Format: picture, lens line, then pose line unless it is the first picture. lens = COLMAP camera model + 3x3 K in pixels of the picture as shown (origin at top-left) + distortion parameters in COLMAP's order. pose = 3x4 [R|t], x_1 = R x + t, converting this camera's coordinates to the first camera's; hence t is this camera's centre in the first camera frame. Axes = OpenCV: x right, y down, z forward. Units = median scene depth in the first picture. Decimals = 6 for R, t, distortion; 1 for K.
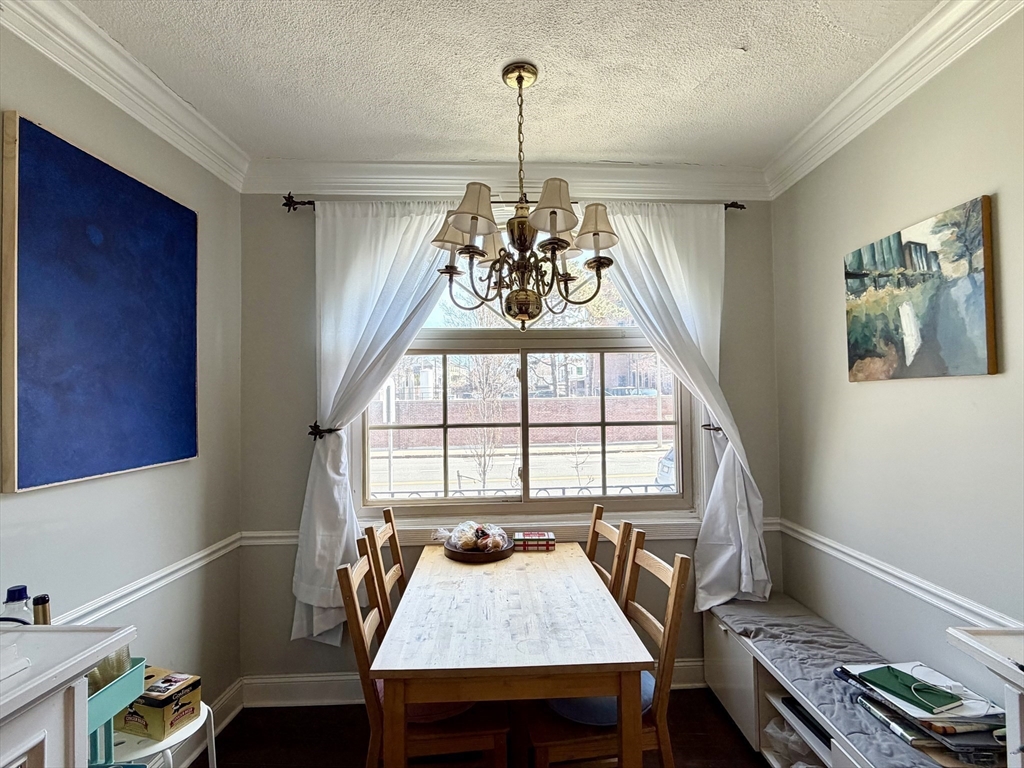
lens RADIAL K [[501.3, 0, 512.0], [0, 501.3, 384.0], [0, 0, 1]] dist [-0.003601, -0.000156]
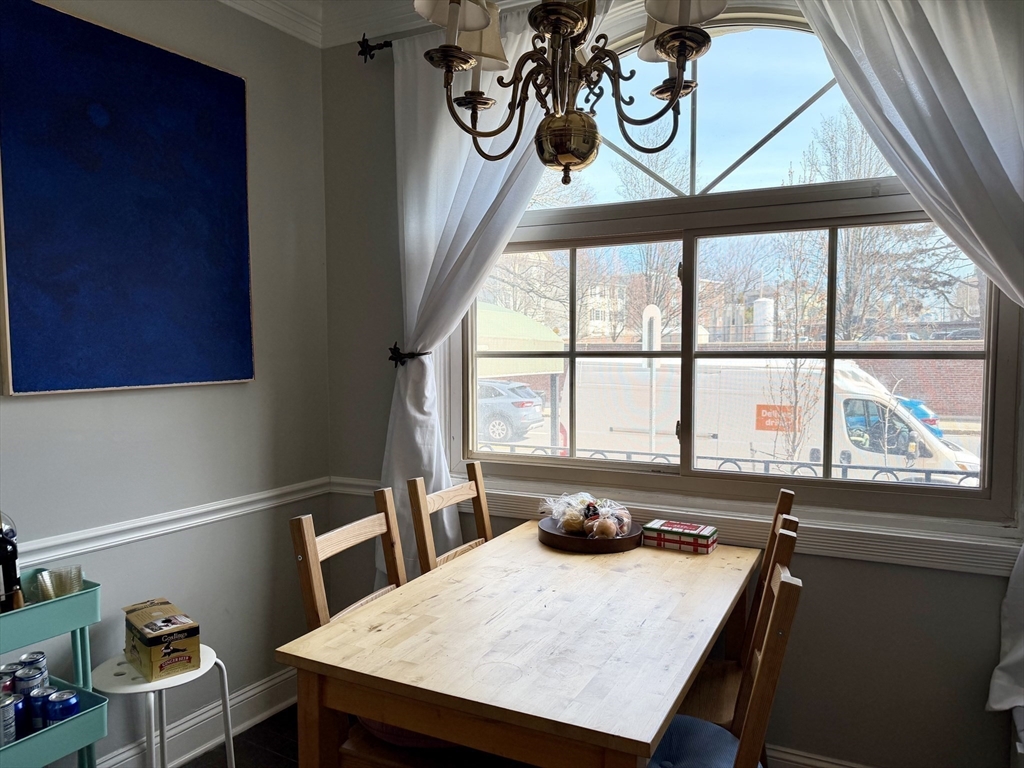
lens RADIAL K [[695.4, 0, 512.0], [0, 695.4, 384.0], [0, 0, 1]] dist [0.089622, -0.113223]
pose [[0.878864, 0.035883, -0.475721, 0.277555], [0.007929, 0.995931, 0.089770, 0.043879], [0.477007, -0.082668, 0.875003, 0.147313]]
